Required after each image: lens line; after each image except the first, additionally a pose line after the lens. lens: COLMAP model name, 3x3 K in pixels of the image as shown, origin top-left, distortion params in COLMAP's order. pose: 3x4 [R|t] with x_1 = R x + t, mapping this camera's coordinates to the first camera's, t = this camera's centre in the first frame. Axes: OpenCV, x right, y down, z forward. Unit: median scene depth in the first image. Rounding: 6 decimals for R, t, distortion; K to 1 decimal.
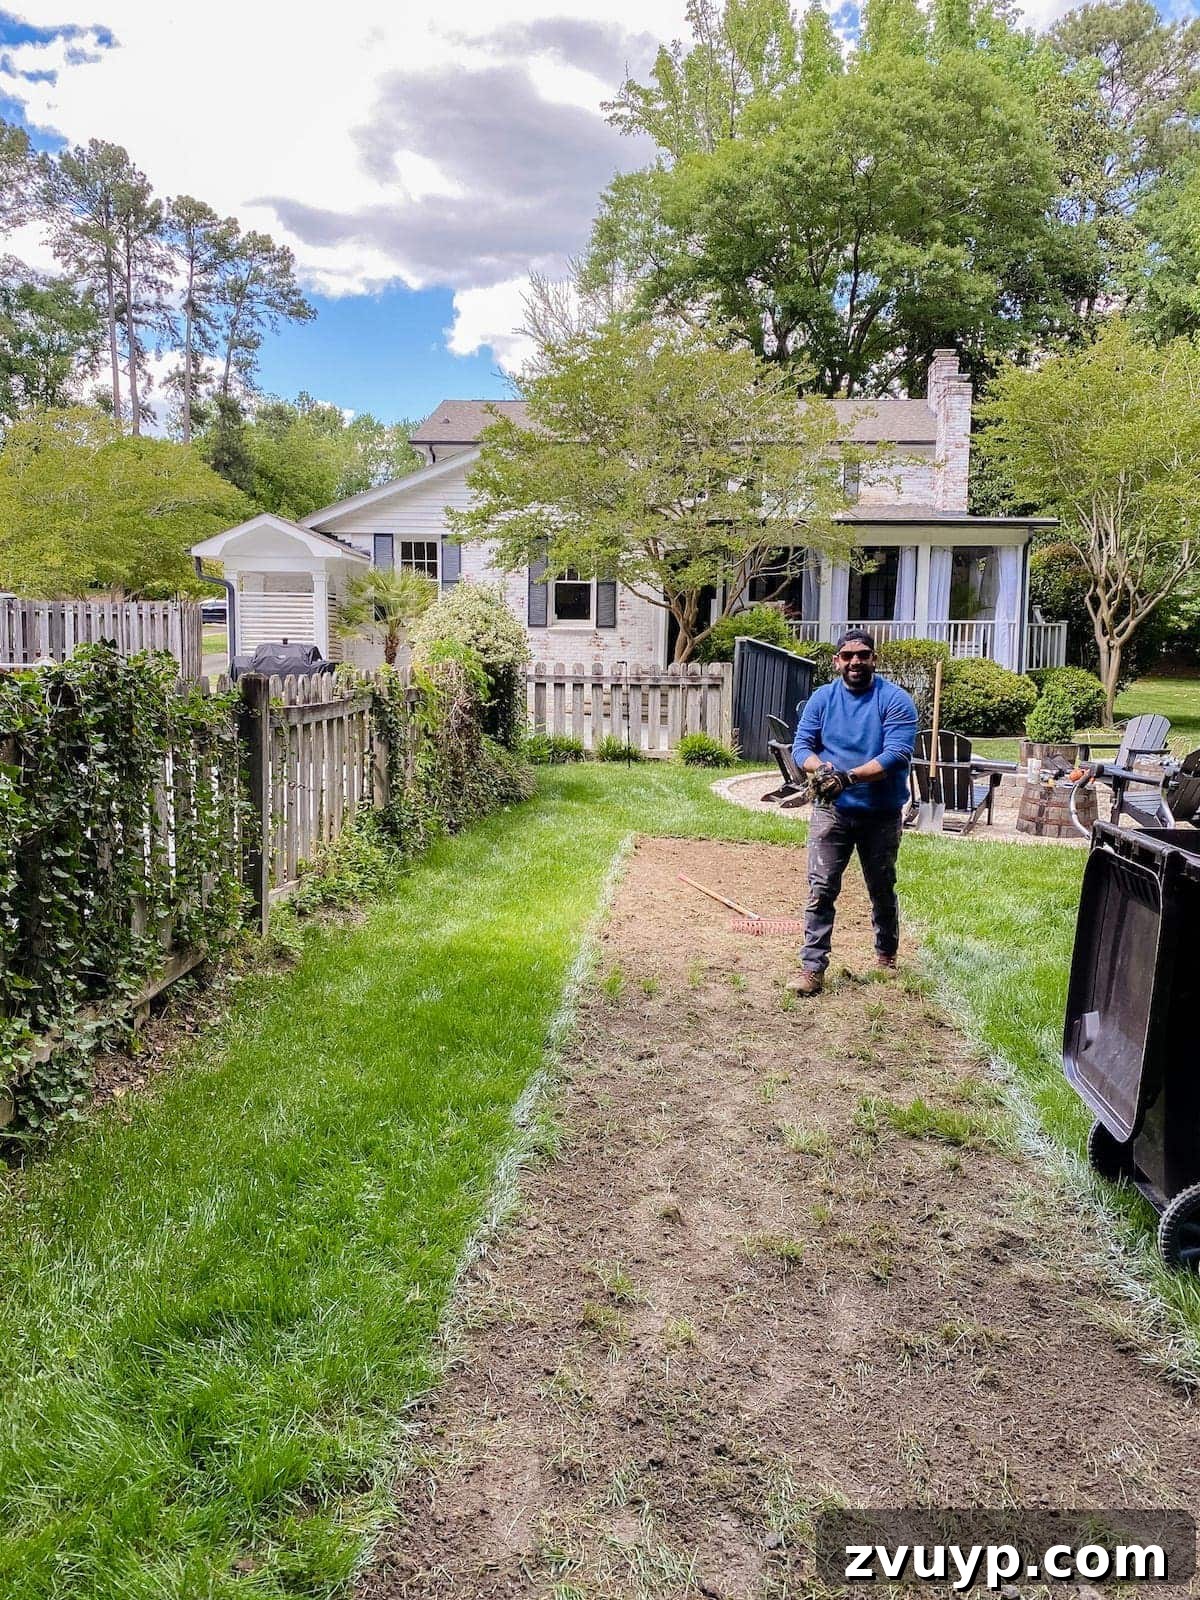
lens RADIAL K [[1353.1, 0, 600.0], [0, 1353.1, 842.9], [0, 0, 1]] dist [0.087756, -0.210246]
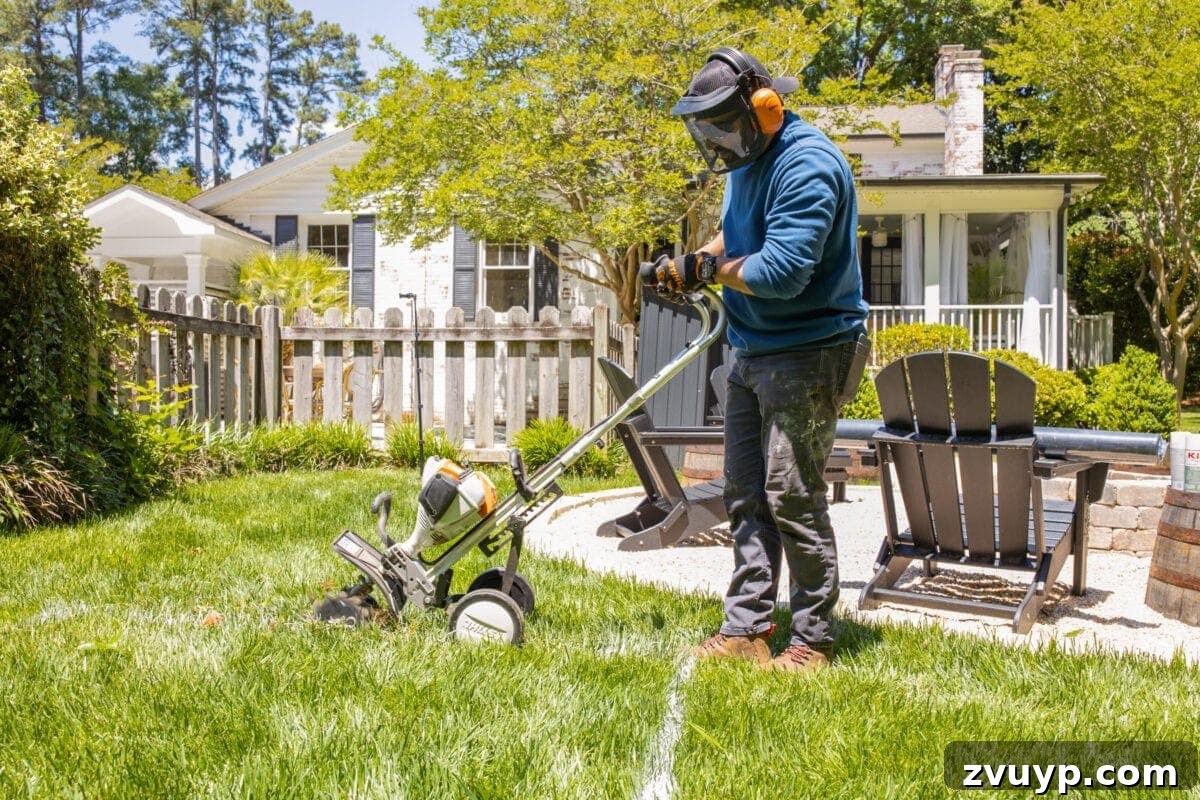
lens RADIAL K [[1170.7, 0, 599.9], [0, 1170.7, 431.8], [0, 0, 1]] dist [-0.001876, 0.015278]
pose [[0.998353, -0.004285, -0.057203, 0.075176], [-0.002341, 0.993332, -0.115265, -0.009646], [0.057315, 0.115209, 0.991686, 0.296791]]
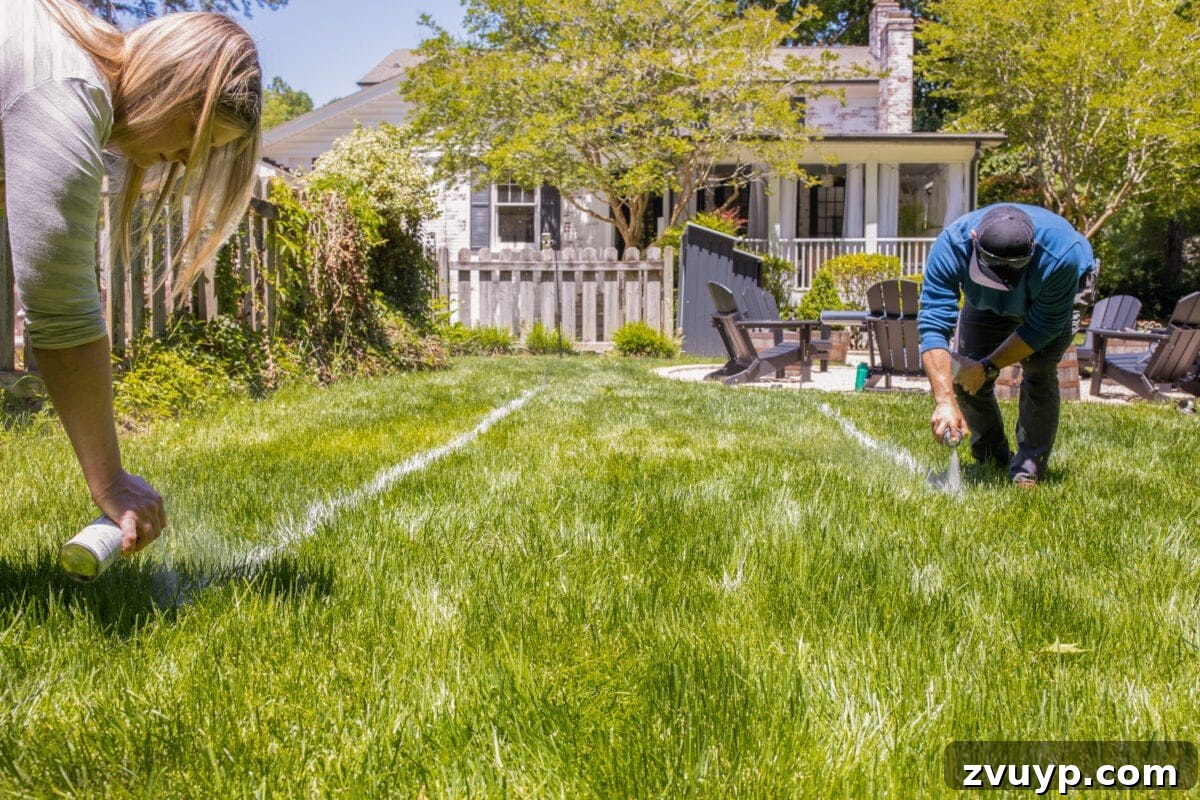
lens RADIAL K [[1278.8, 0, 600.5], [0, 1278.8, 449.1], [0, 0, 1]] dist [-0.005066, -0.010843]
pose [[0.999647, -0.012901, 0.023245, 0.016250], [0.013993, 0.998777, -0.047420, 0.027625], [-0.022604, 0.047728, 0.998605, 0.084974]]
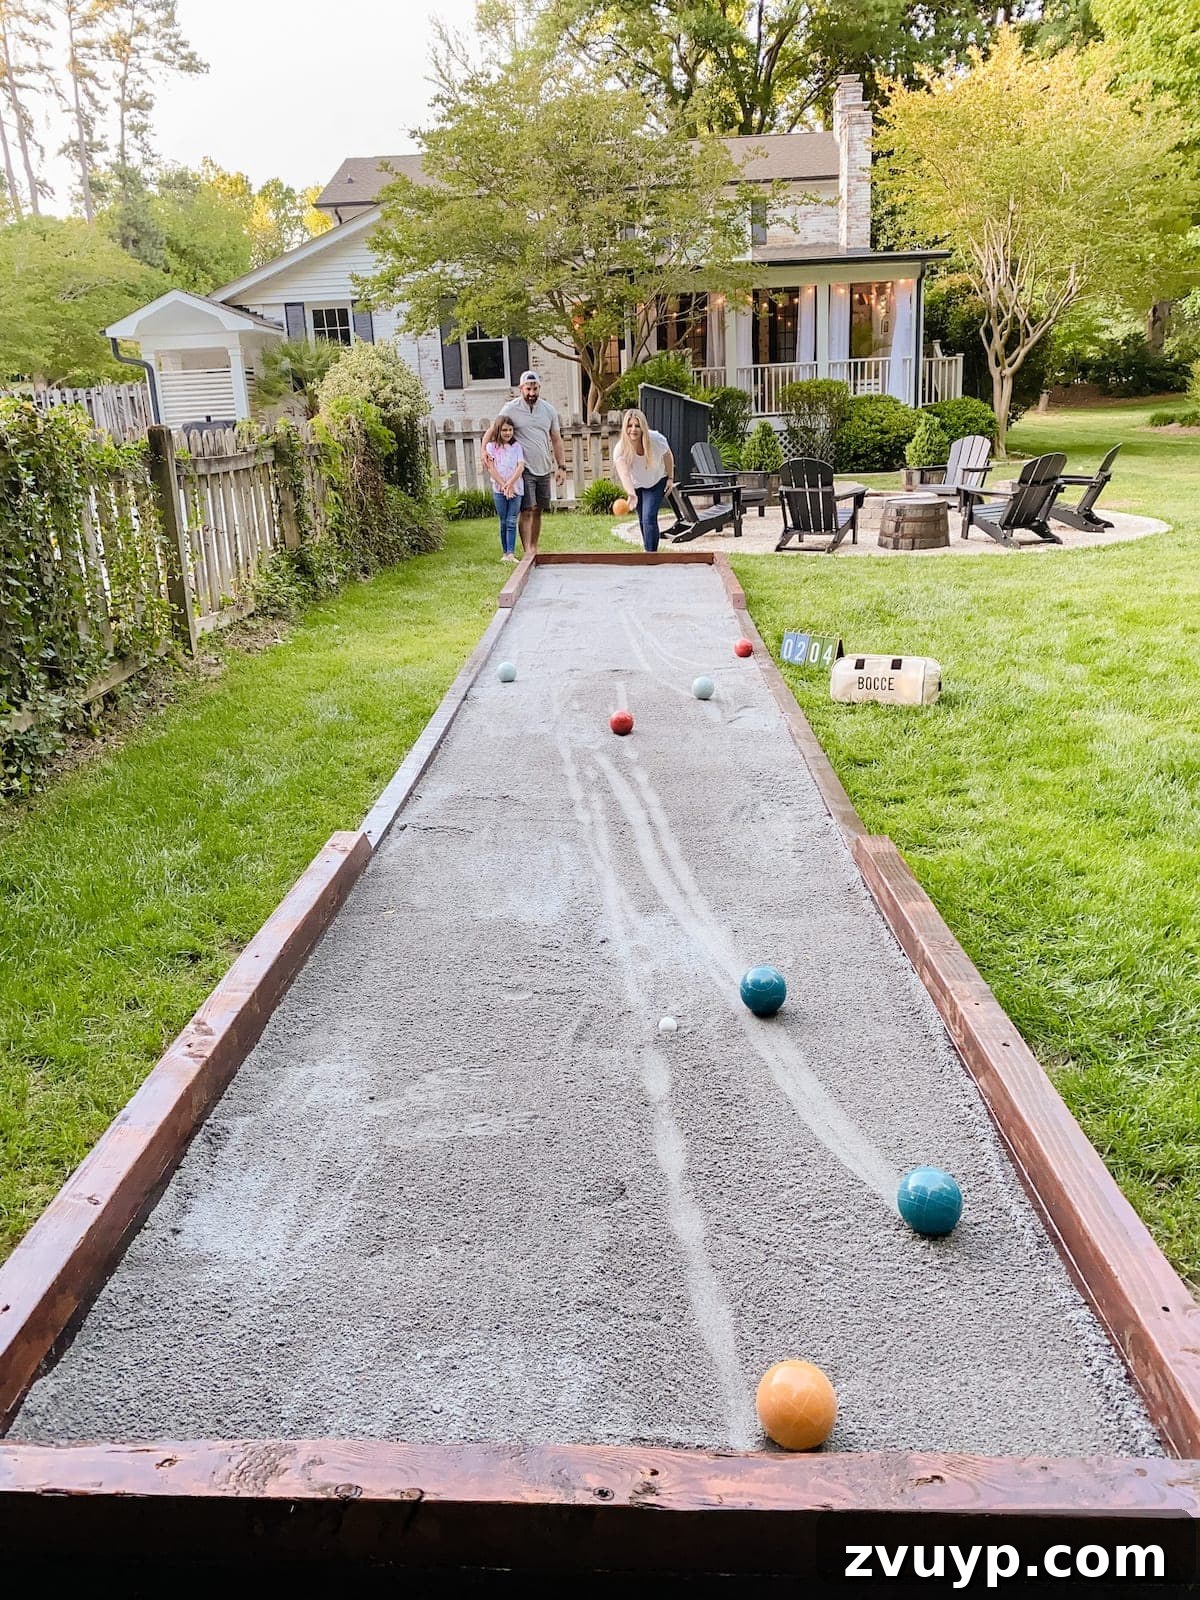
lens RADIAL K [[1311.4, 0, 619.5], [0, 1311.4, 849.2], [0, 0, 1]] dist [0.011429, -0.010939]
pose [[0.996652, -0.073653, 0.035497, 0.017292], [0.066189, 0.981704, 0.178541, 0.013260], [-0.047998, -0.175594, 0.983292, -0.045275]]
